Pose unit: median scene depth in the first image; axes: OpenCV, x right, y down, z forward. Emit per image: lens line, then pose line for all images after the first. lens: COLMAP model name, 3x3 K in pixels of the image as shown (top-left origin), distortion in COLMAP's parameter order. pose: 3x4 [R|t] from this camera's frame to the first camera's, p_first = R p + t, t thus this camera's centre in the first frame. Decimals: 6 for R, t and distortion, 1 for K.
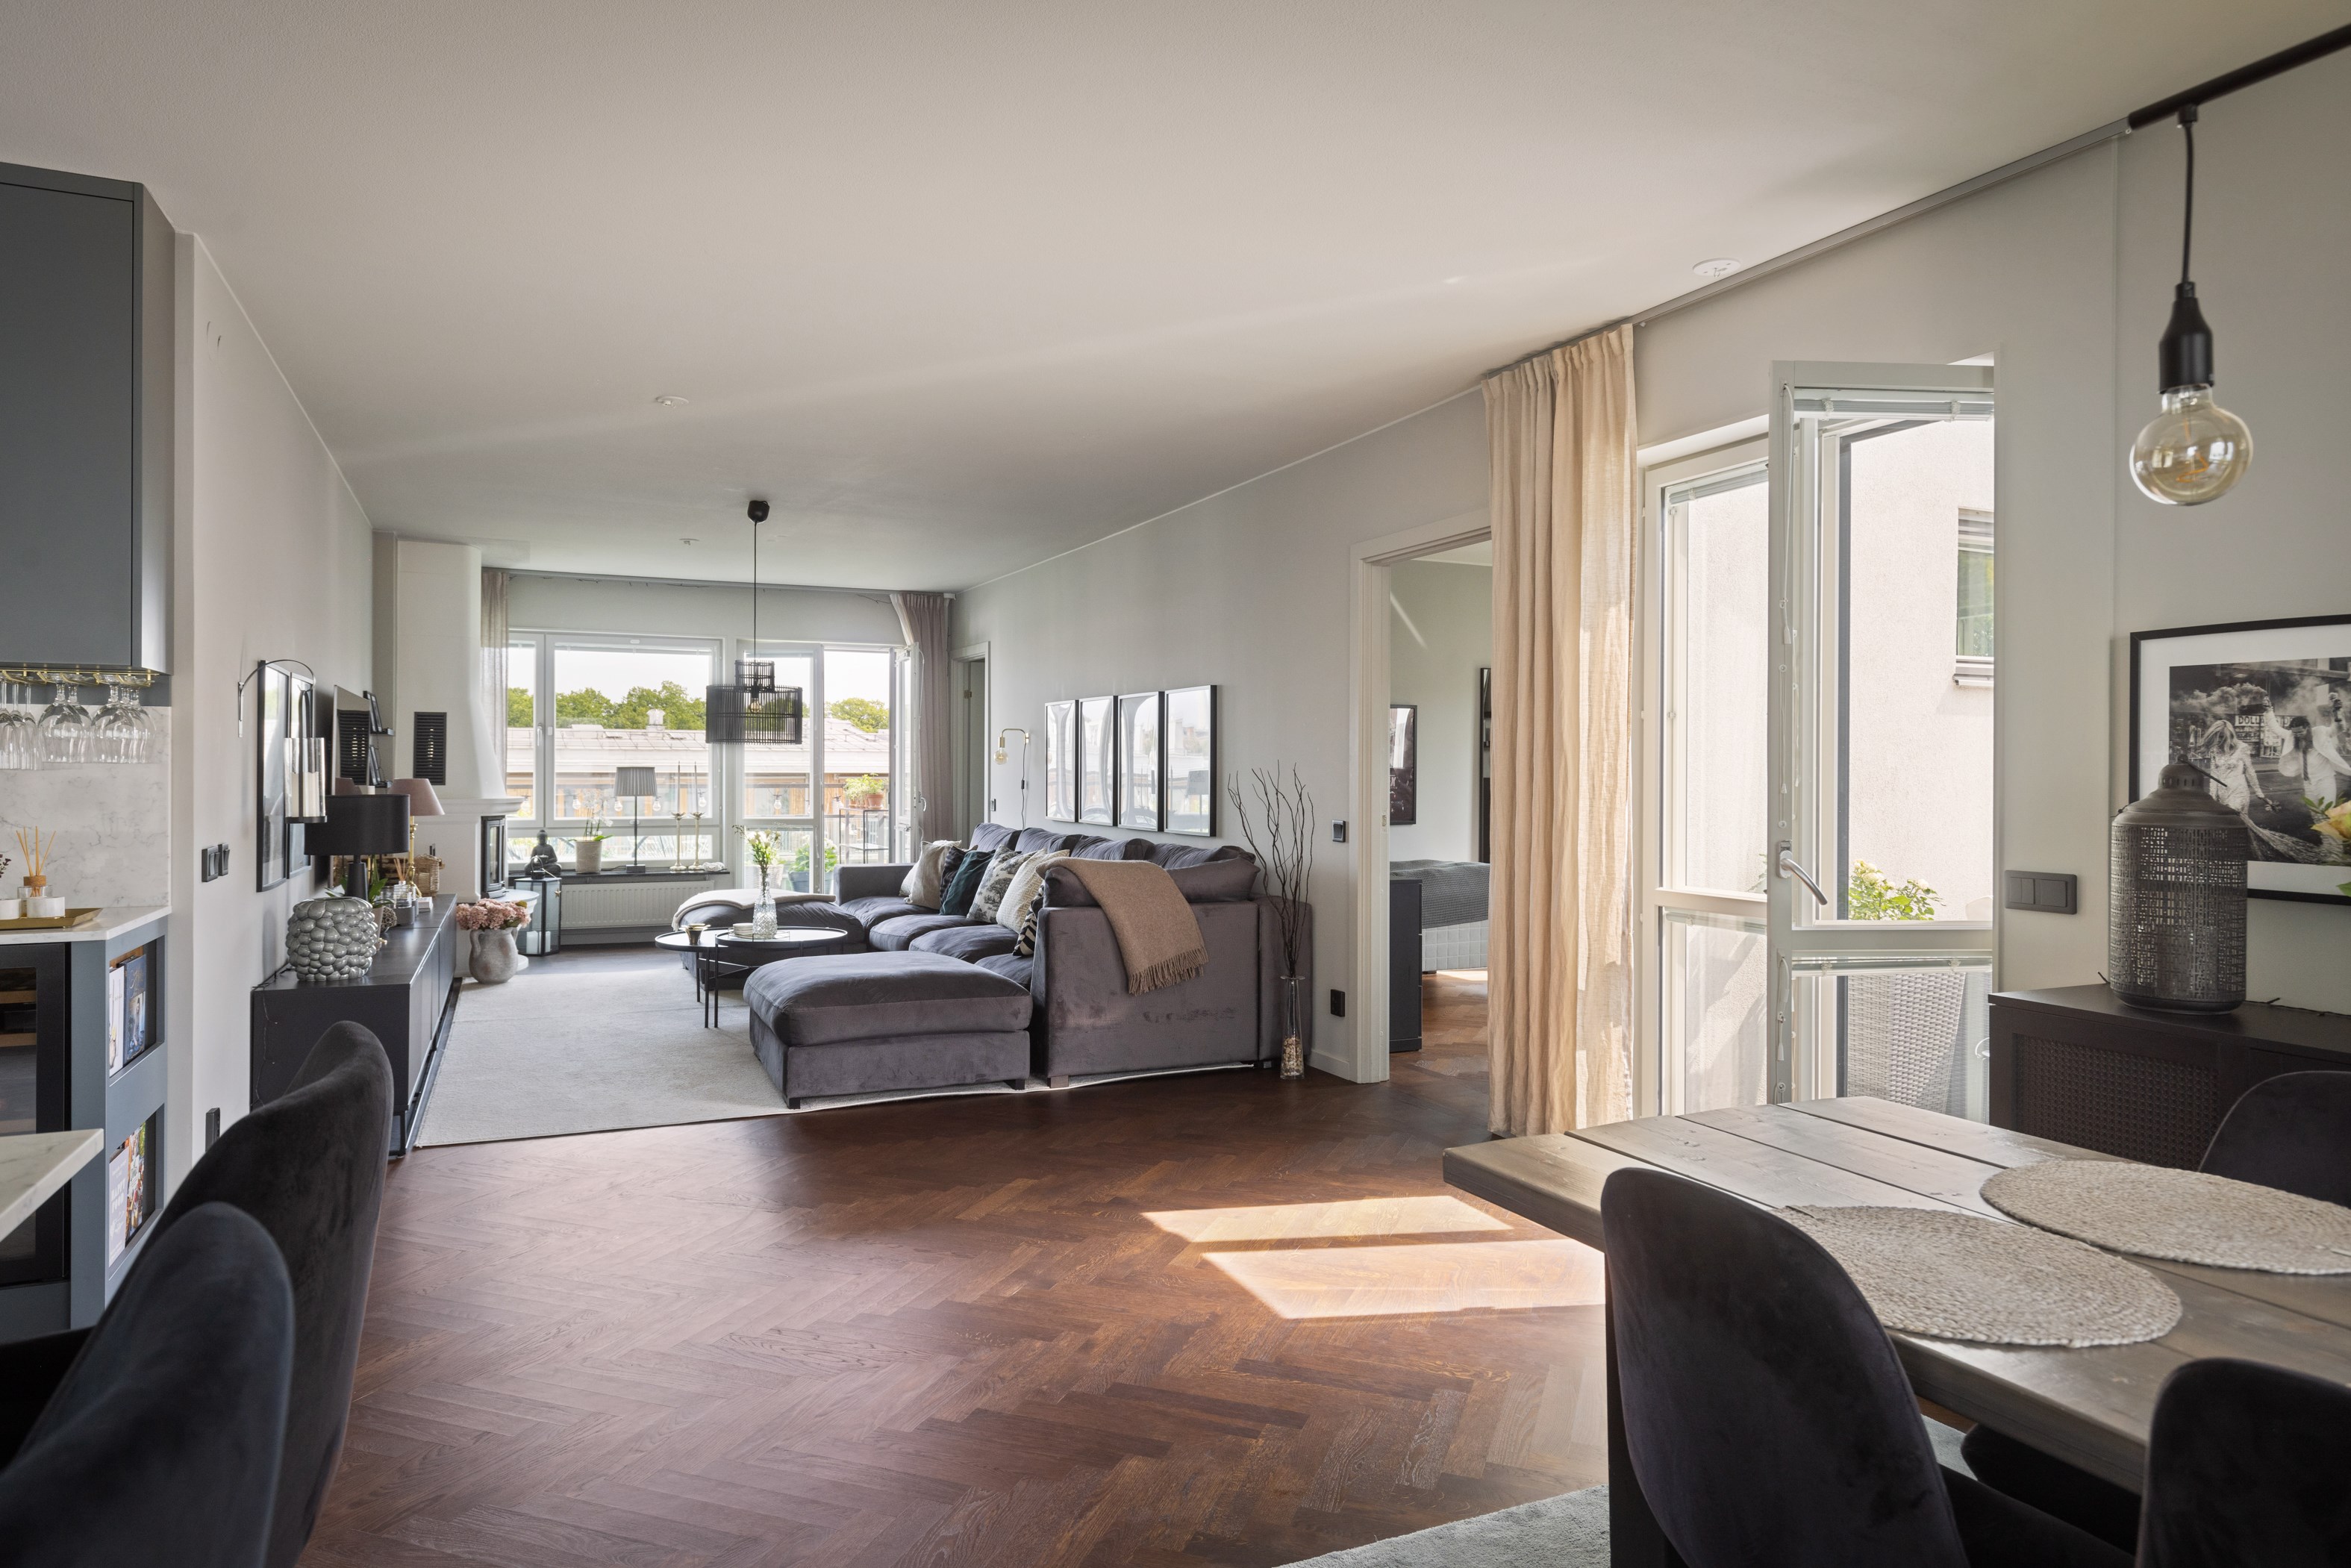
lens RADIAL K [[1443.0, 0, 1170.1], [0, 1443.0, 777.5], [0, 0, 1]] dist [-0.033021, -0.000001]
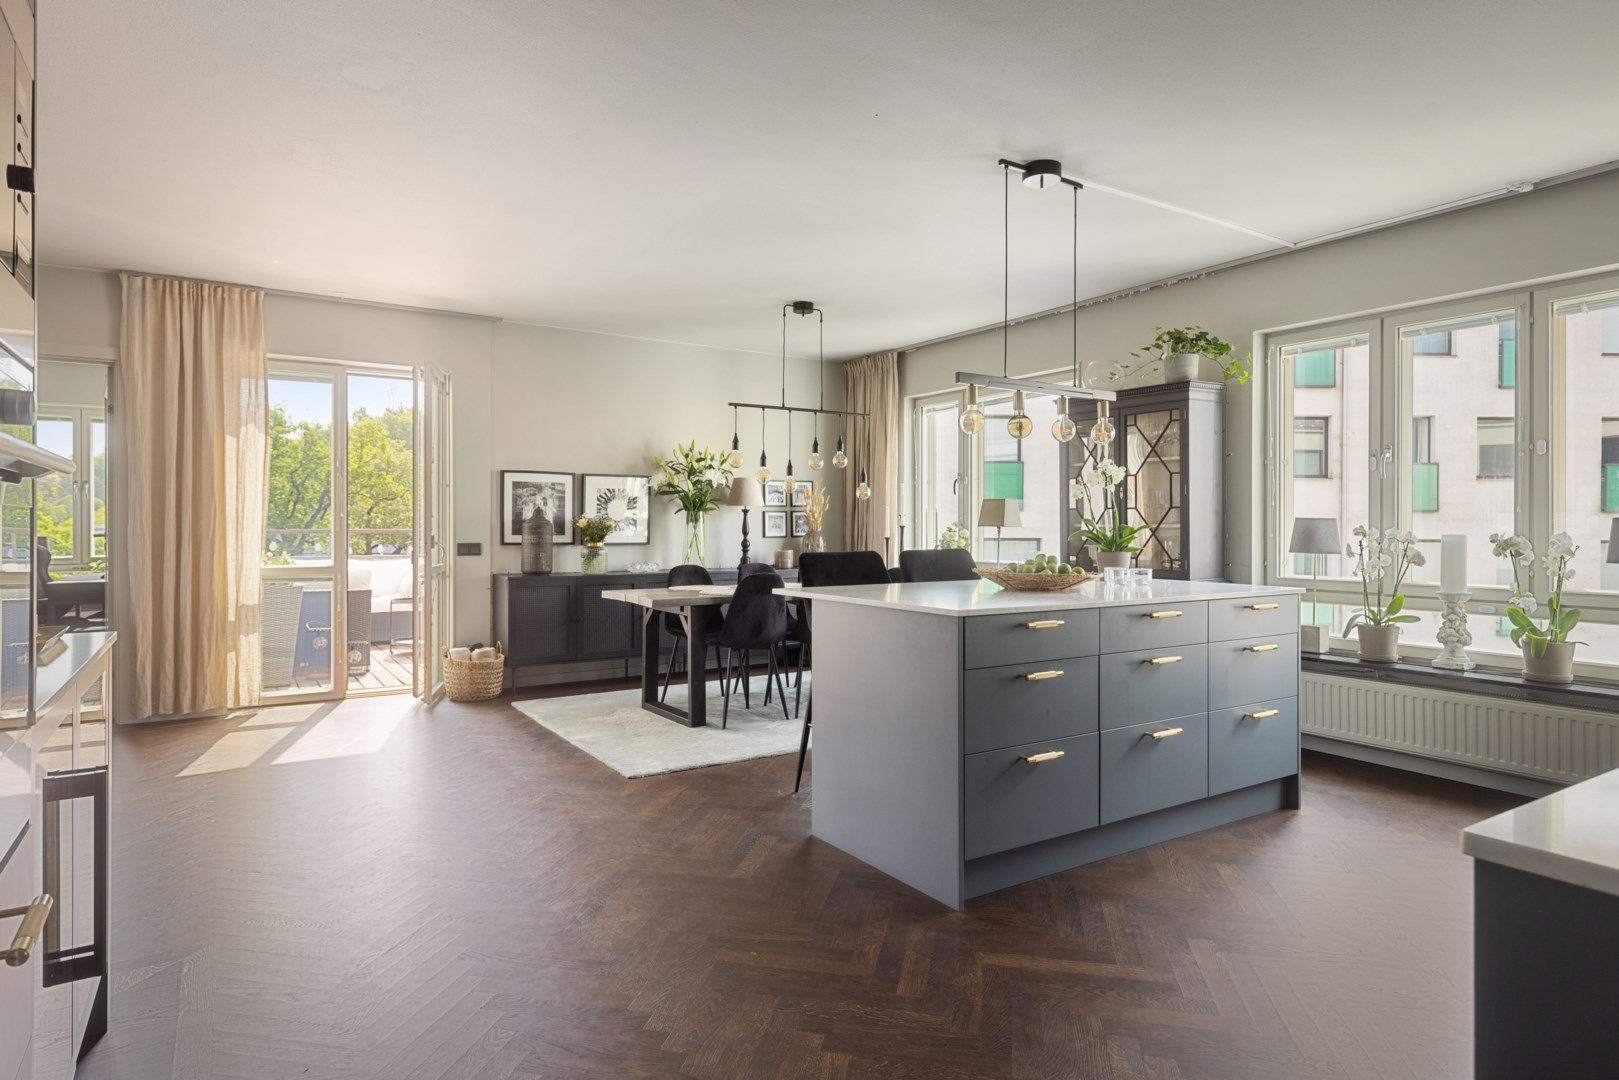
lens RADIAL K [[891.6, 0, 800.8], [0, 891.6, 532.8], [0, 0, 1]] dist [0.001513, -0.001206]
pose [[-0.162214, -0.009669, 0.986708, -1.598893], [0.003441, 0.999940, 0.010365, 0.029621], [-0.986750, 0.005076, -0.162171, 0.654927]]
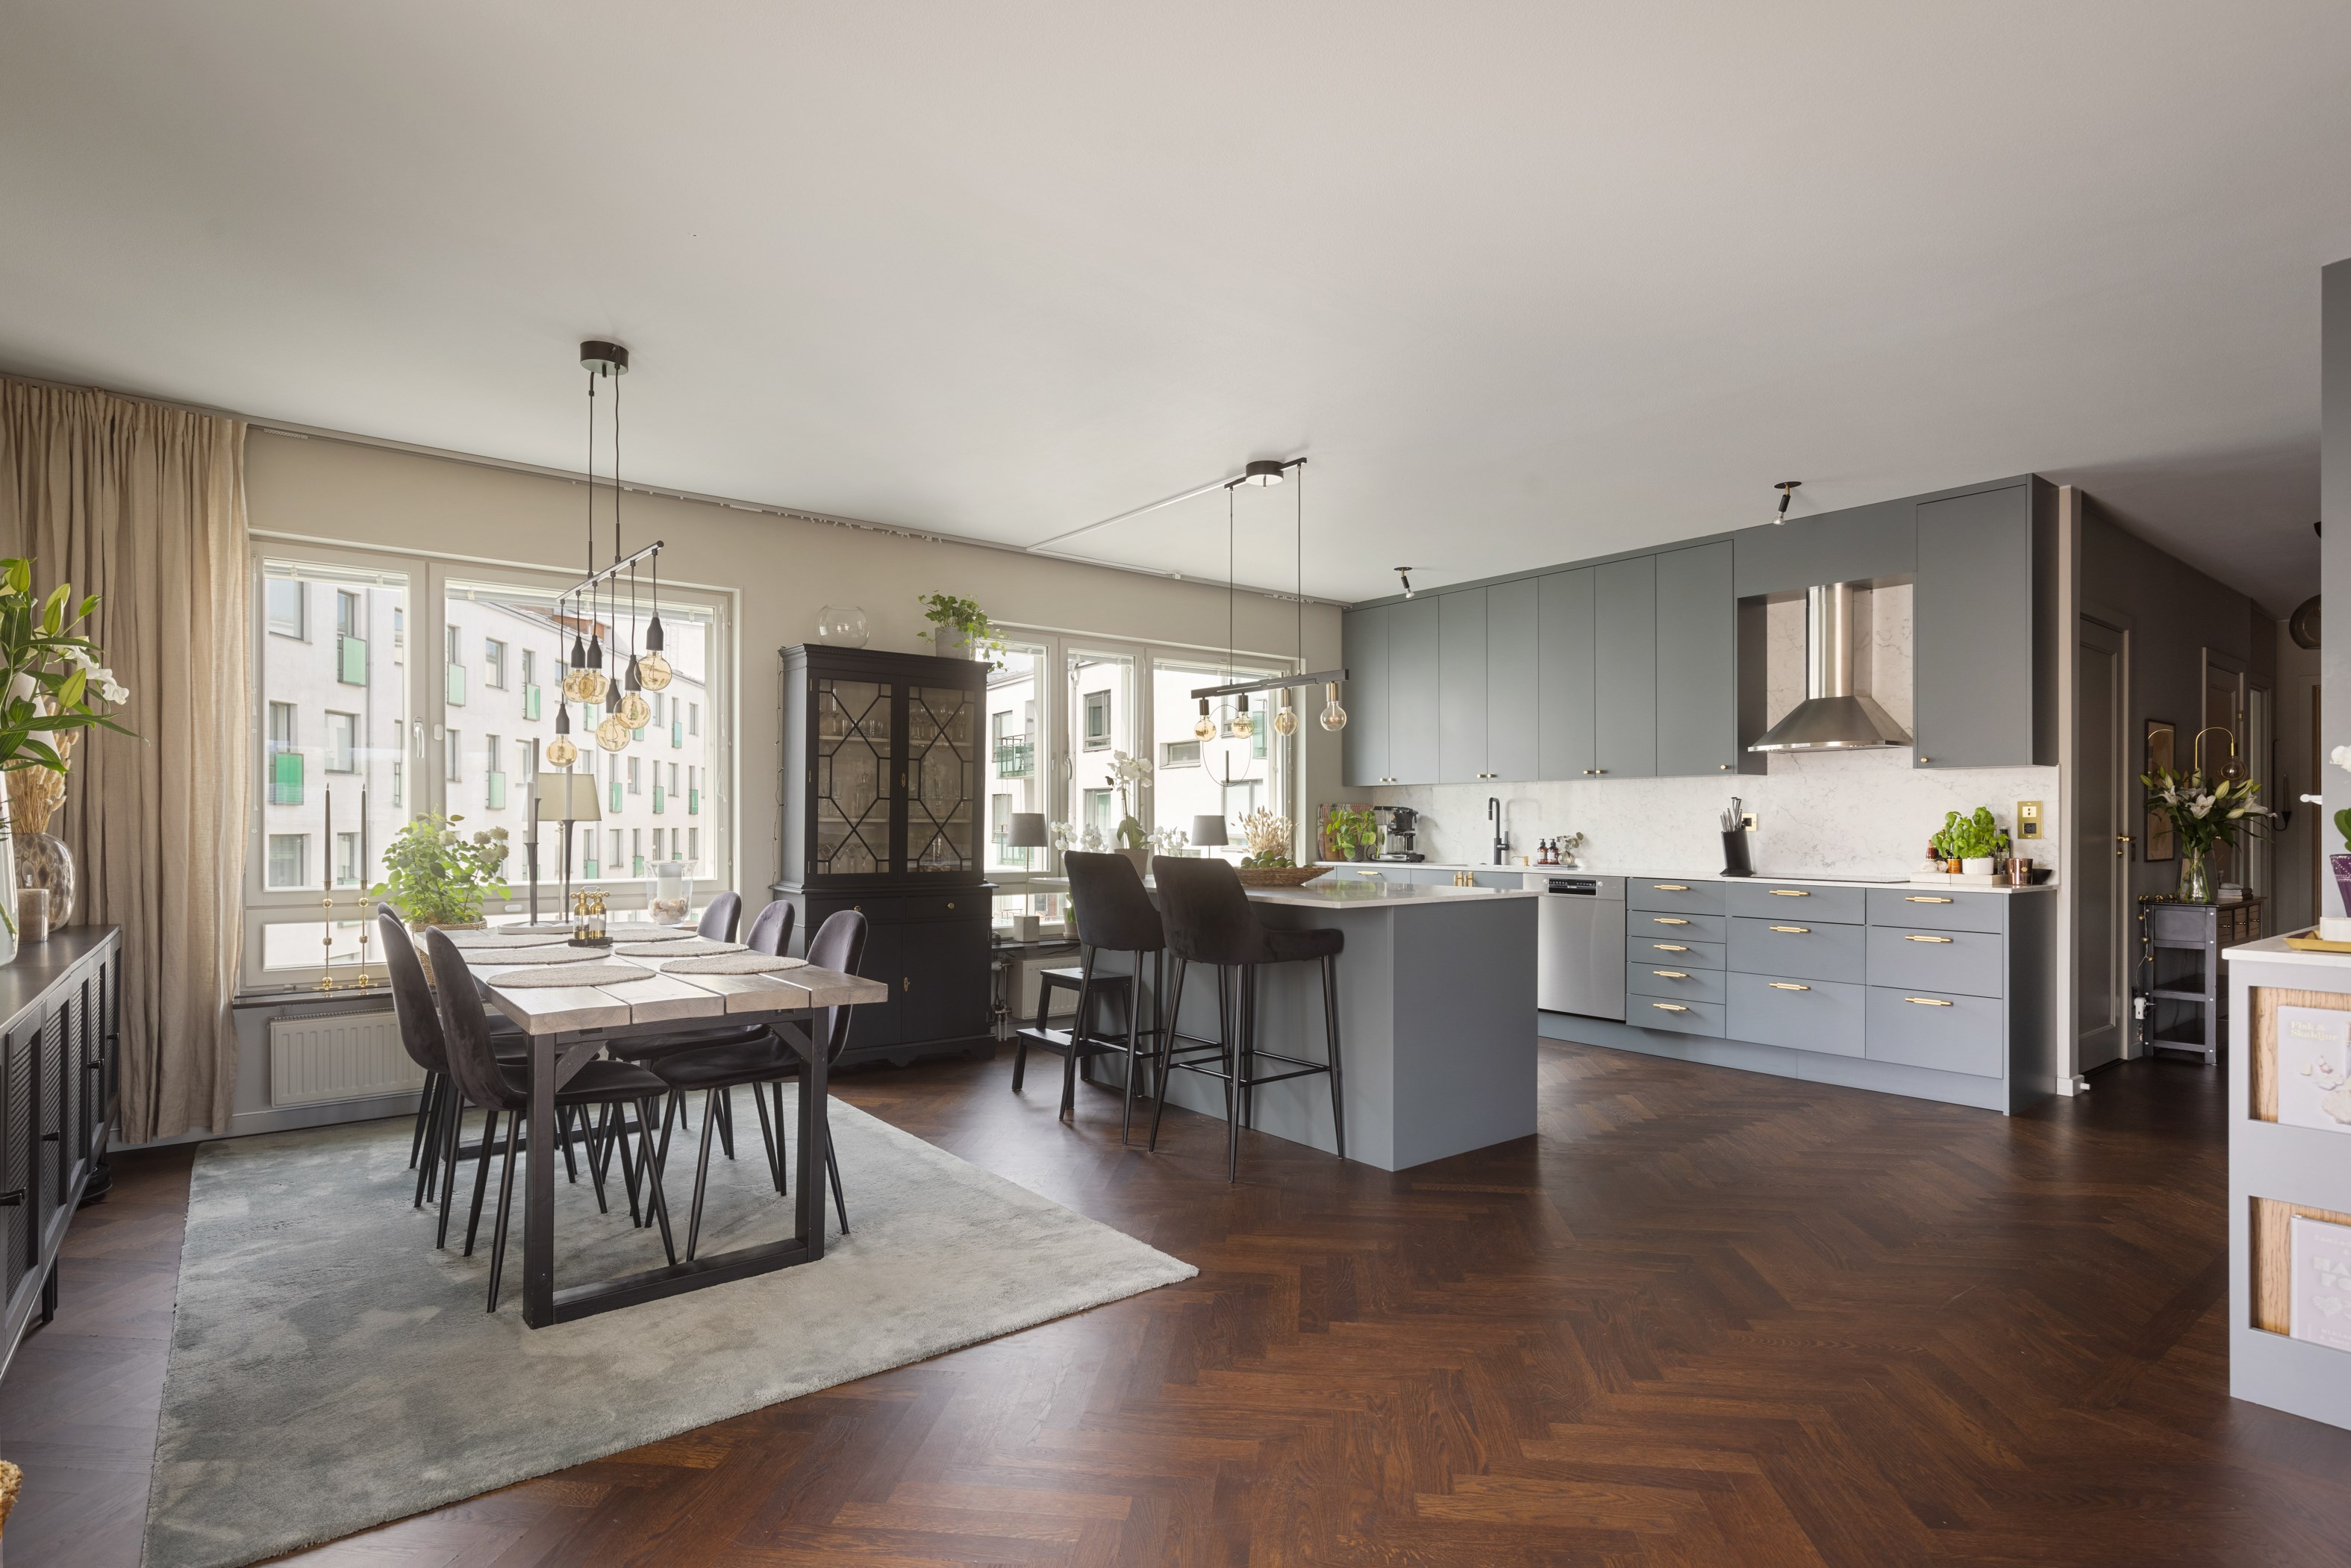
lens RADIAL K [[1186.8, 0, 1177.6], [0, 1186.8, 818.7], [0, 0, 1]] dist [-0.001435, -0.000537]
pose [[-0.968084, -0.003164, -0.250606, 0.129639], [-0.003324, 0.999994, 0.000215, 0.031674], [0.250604, 0.001041, -0.968089, 1.706413]]
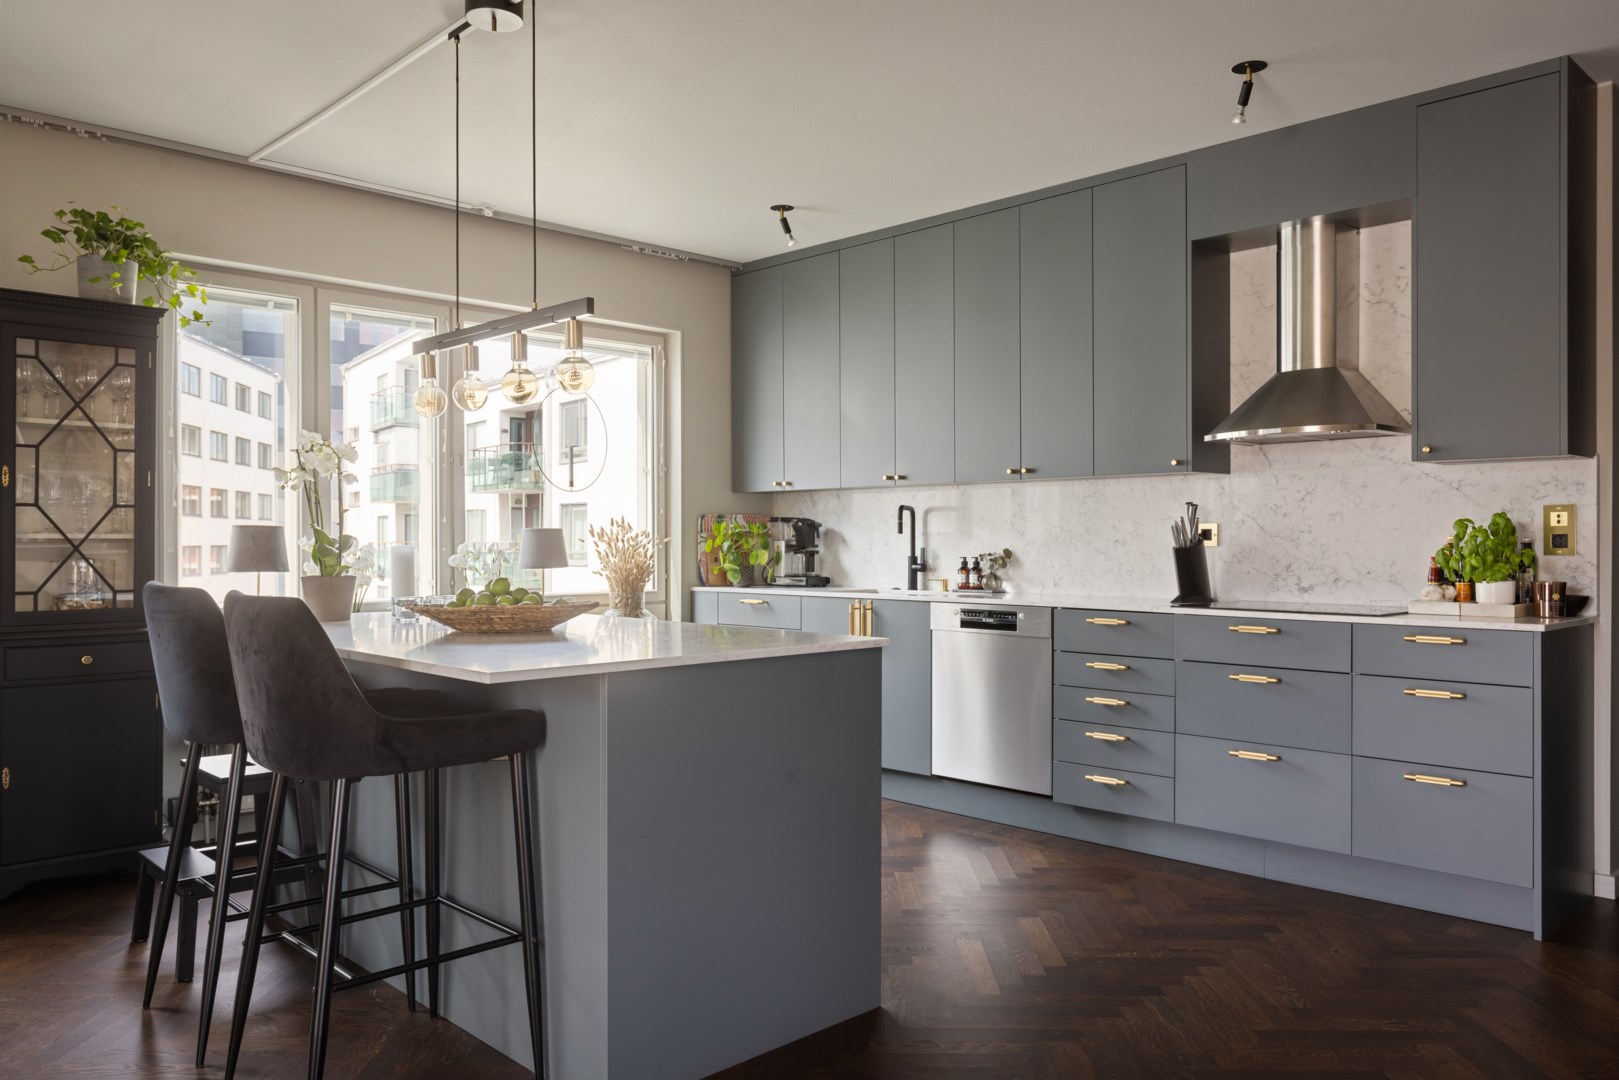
lens RADIAL K [[1192.0, 0, 812.2], [0, 1192.0, 542.9], [0, 0, 1]] dist [-0.004586, 0.007611]
pose [[-0.937371, 0.002248, -0.348326, -0.299133], [0.000002, 0.999979, 0.006450, 0.035611], [0.348333, 0.006045, -0.937351, 1.267385]]
